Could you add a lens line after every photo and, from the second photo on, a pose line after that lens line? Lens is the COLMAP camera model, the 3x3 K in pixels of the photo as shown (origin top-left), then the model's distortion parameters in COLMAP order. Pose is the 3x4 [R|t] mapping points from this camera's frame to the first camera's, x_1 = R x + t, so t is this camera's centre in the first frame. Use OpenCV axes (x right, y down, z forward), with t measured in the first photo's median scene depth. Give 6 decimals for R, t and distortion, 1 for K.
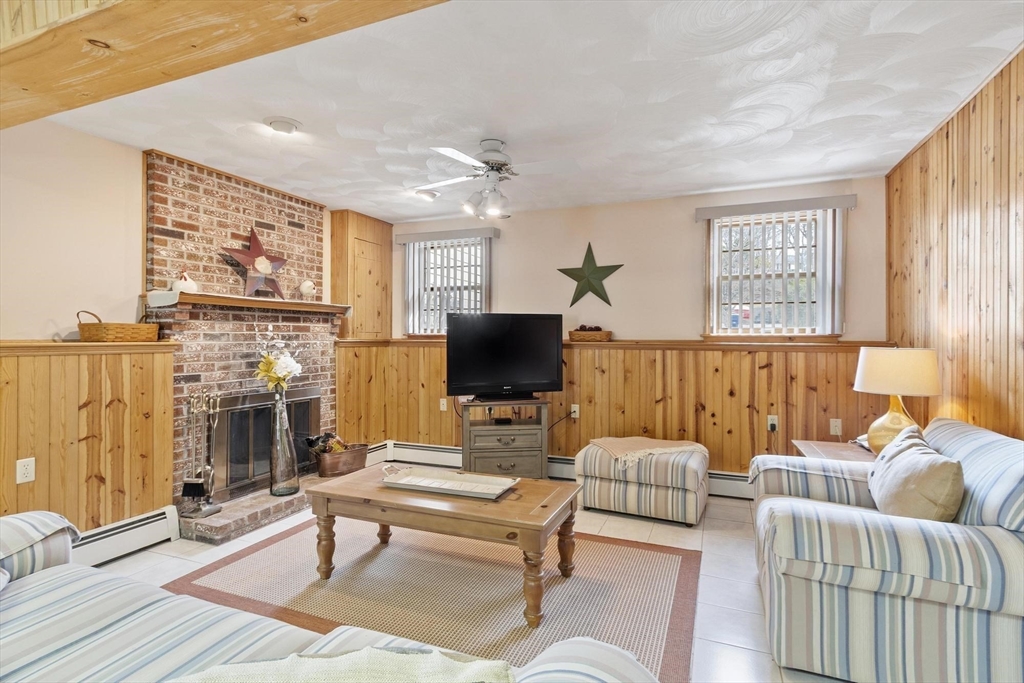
lens RADIAL K [[508.9, 0, 513.7], [0, 508.9, 326.3], [0, 0, 1]] dist [-0.001046, 0.000089]
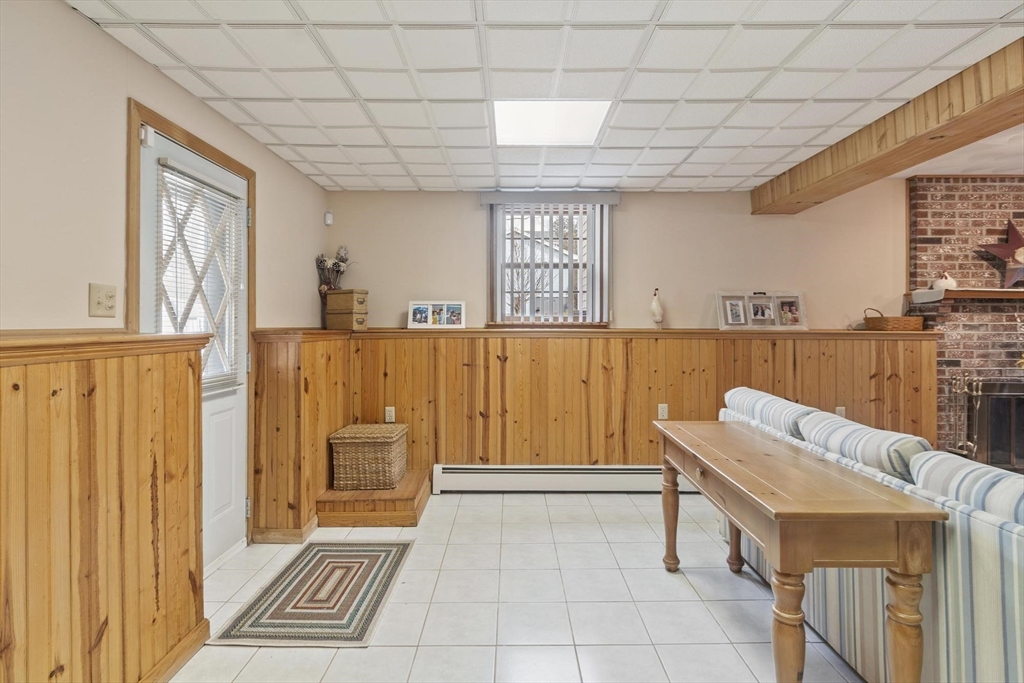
lens RADIAL K [[508.9, 0, 513.7], [0, 508.9, 326.3], [0, 0, 1]] dist [-0.001046, 0.000089]
pose [[0.379353, -0.002740, -0.925248, 0.059454], [0.017205, 0.999844, 0.004093, -0.003253], [0.925092, -0.017471, 0.379341, -0.363272]]
